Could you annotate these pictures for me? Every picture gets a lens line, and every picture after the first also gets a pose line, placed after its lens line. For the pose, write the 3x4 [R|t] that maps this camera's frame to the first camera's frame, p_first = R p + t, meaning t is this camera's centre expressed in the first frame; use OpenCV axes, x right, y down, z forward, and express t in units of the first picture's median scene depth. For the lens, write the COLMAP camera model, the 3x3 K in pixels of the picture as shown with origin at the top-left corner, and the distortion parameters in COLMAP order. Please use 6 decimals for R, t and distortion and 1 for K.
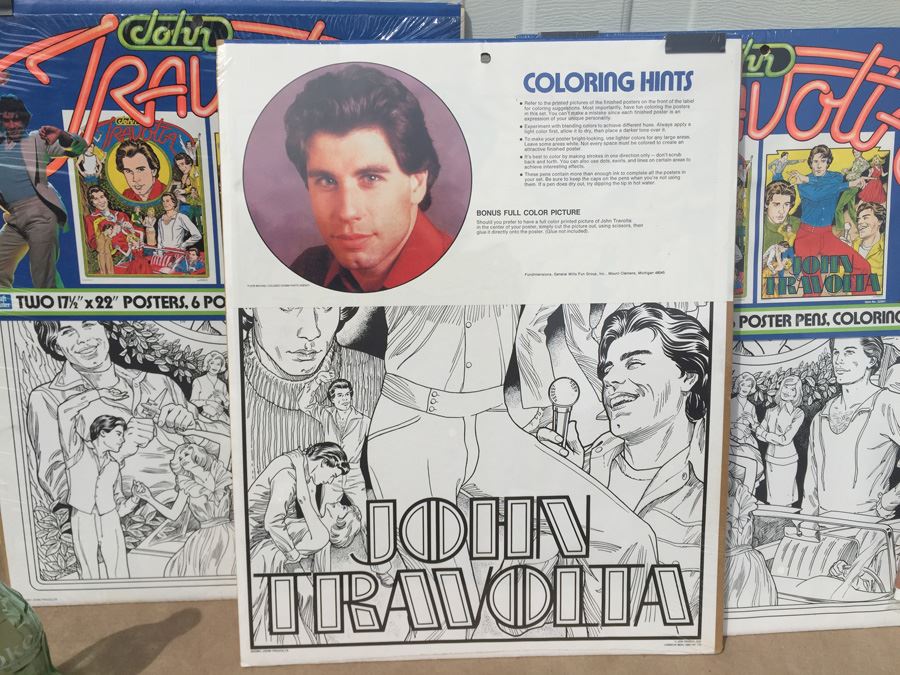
lens RADIAL K [[727.2, 0, 454.8], [0, 727.2, 351.0], [0, 0, 1]] dist [0.070208, -0.092700]
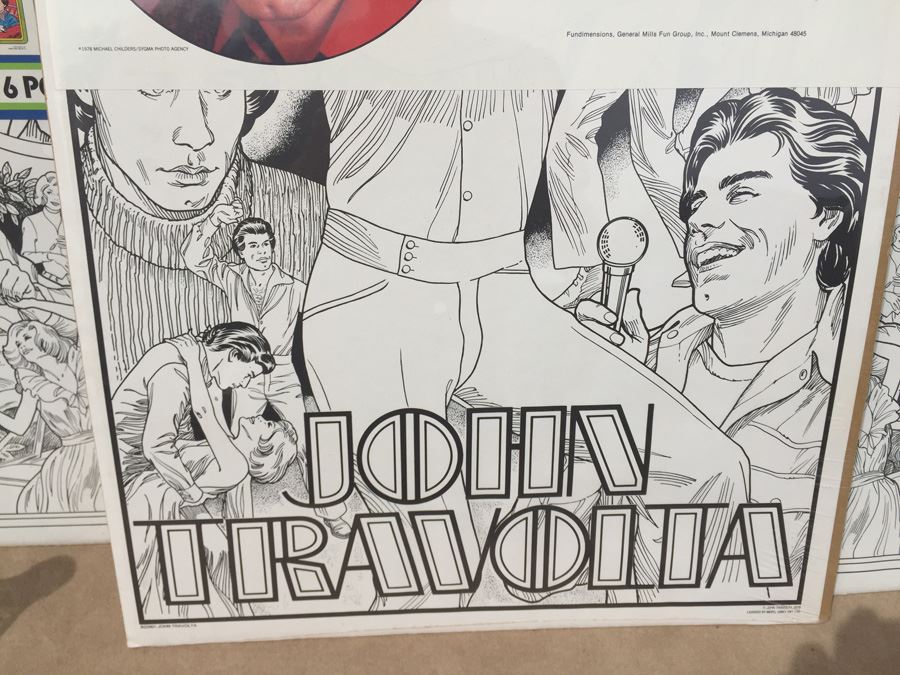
lens RADIAL K [[765.4, 0, 453.2], [0, 765.4, 343.4], [0, 0, 1]] dist [0.053536, -0.065948]
pose [[0.999858, 0.001558, 0.016770, -0.003101], [-0.004388, 0.985423, 0.170066, 0.031805], [-0.016260, -0.170115, 0.985290, 0.357753]]
